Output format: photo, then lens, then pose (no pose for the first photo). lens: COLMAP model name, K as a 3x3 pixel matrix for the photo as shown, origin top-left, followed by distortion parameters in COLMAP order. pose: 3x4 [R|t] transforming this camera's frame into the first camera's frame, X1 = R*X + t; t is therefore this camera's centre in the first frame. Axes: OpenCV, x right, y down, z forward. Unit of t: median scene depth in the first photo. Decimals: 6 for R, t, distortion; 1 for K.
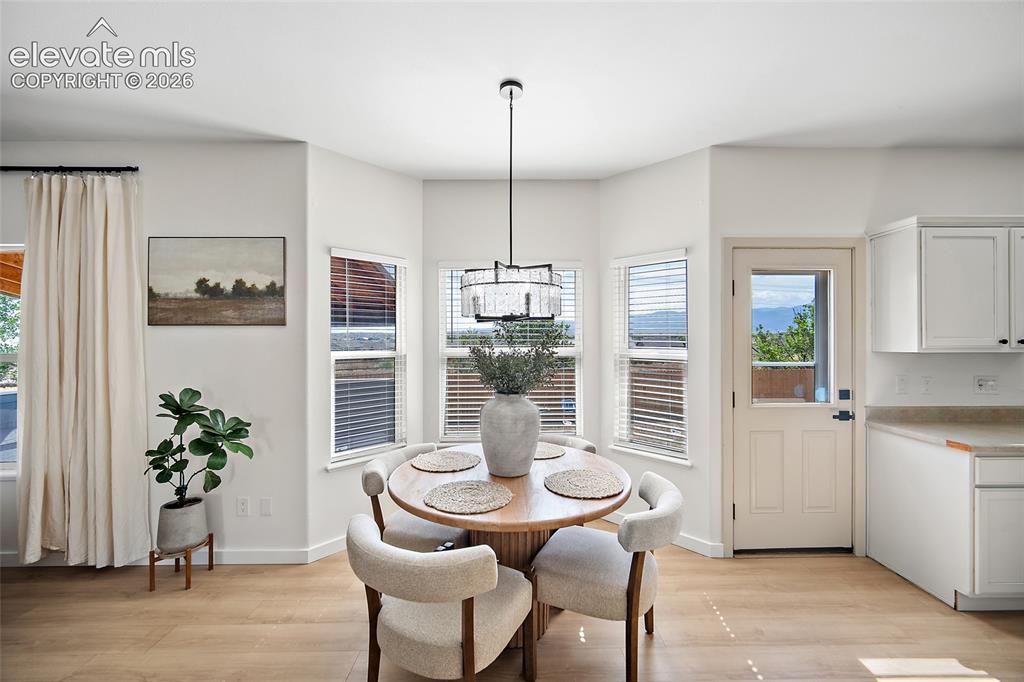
lens RADIAL K [[402.5, 0, 515.2], [0, 402.5, 339.7], [0, 0, 1]] dist [0.000754, -0.000623]
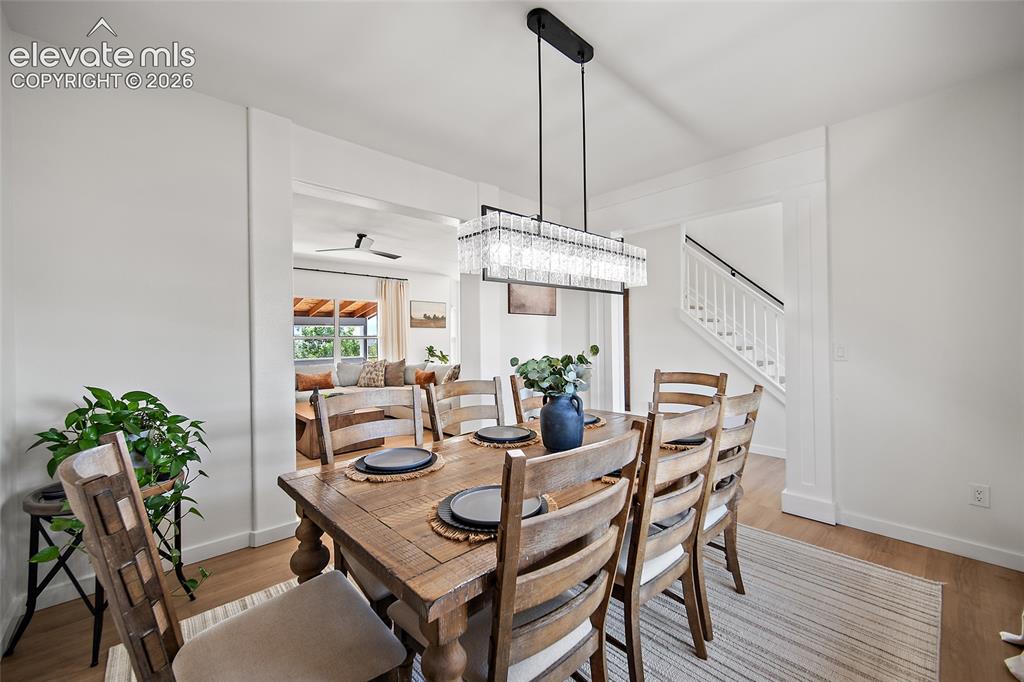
lens RADIAL K [[402.5, 0, 509.4], [0, 402.5, 337.6], [0, 0, 1]] dist [0.000754, -0.000623]
pose [[0.747696, 0.001067, 0.664040, -2.492426], [0.002116, 0.999990, -0.003990, 0.063380], [-0.664037, 0.004389, 0.747686, -1.997301]]
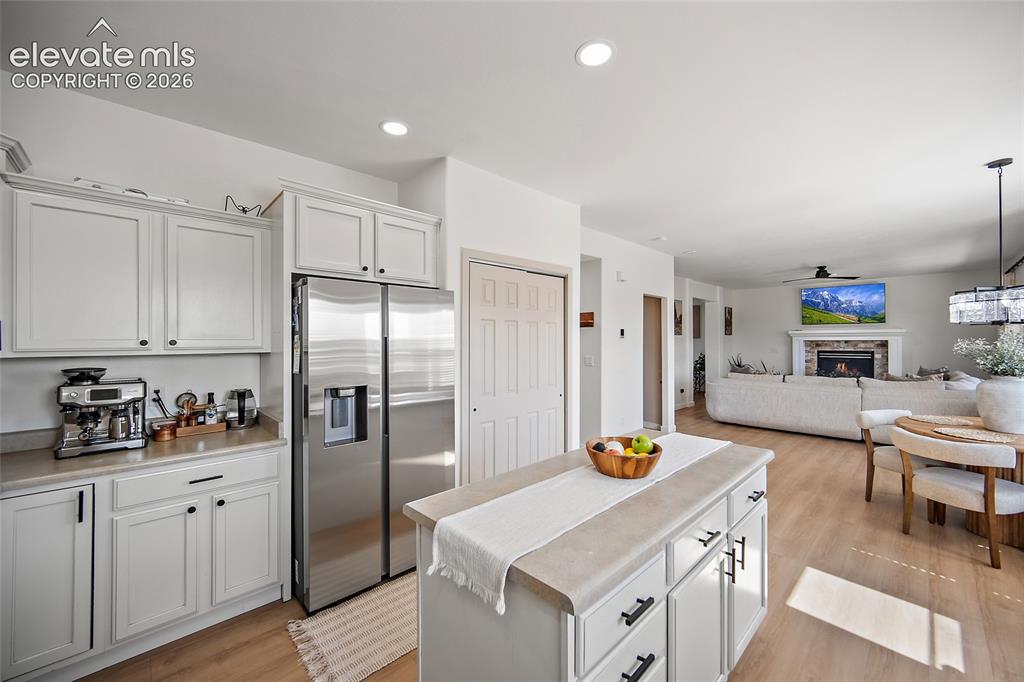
lens RADIAL K [[402.5, 0, 512.5], [0, 402.5, 338.1], [0, 0, 1]] dist [0.000754, -0.000623]
pose [[-0.730031, 0.001004, -0.683414, 1.766364], [0.003557, 0.999991, -0.002330, -0.004753], [0.683405, -0.004132, -0.730028, 0.674324]]
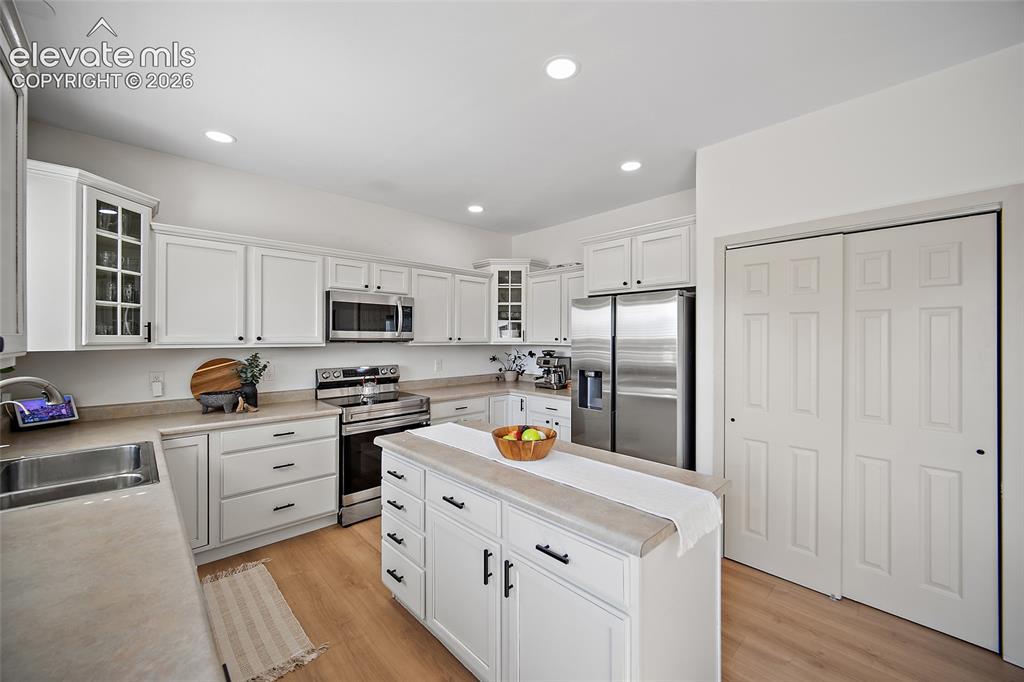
lens RADIAL K [[402.5, 0, 515.2], [0, 402.5, 337.3], [0, 0, 1]] dist [0.000754, -0.000623]
pose [[-0.678372, -0.000271, 0.734718, 0.686274], [-0.002563, 0.999995, -0.001997, -0.003532], [-0.734714, -0.003238, -0.678370, 0.828469]]
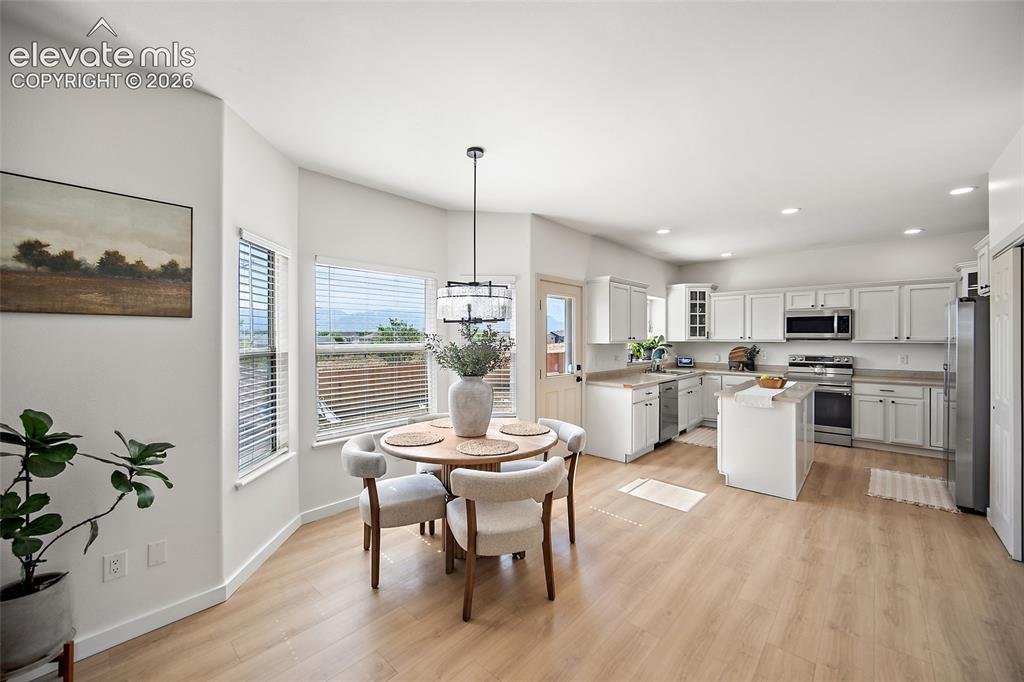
lens RADIAL K [[402.5, 0, 516.0], [0, 402.5, 337.1], [0, 0, 1]] dist [0.000754, -0.000623]
pose [[0.677488, 0.002609, 0.735529, -0.725348], [-0.001938, 0.999997, -0.001762, 0.003706], [-0.735531, -0.000231, 0.677491, -0.018389]]
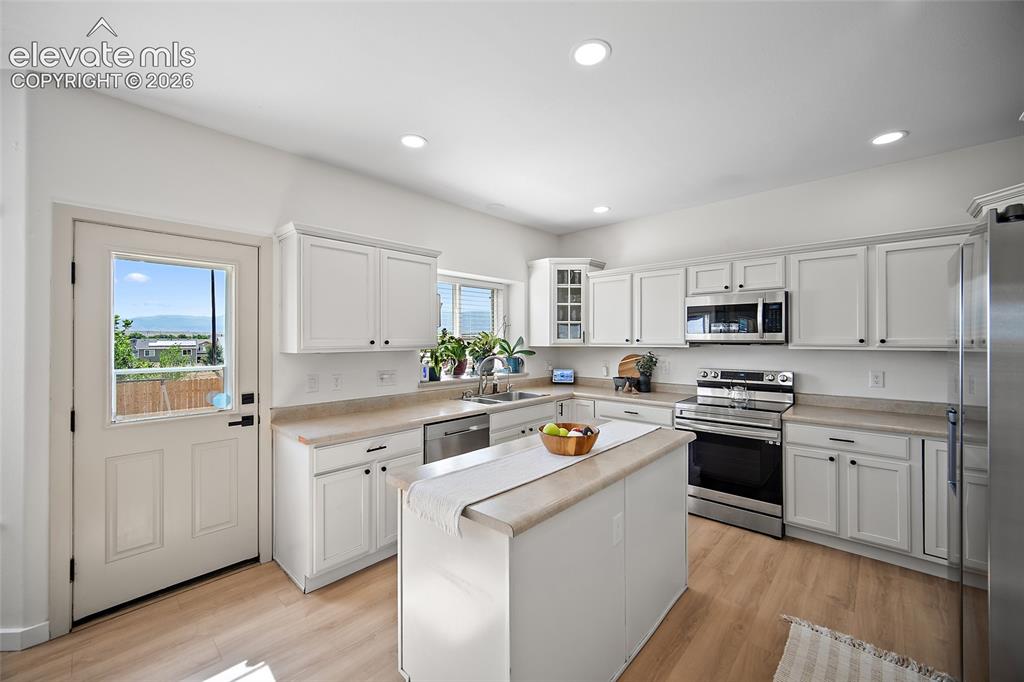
lens RADIAL K [[402.5, 0, 515.3], [0, 402.5, 336.9], [0, 0, 1]] dist [0.000754, -0.000623]
pose [[0.687501, 0.005161, 0.726165, 0.578400], [0.000005, 0.999975, -0.007111, -0.003368], [-0.726183, 0.004892, 0.687484, -0.121249]]
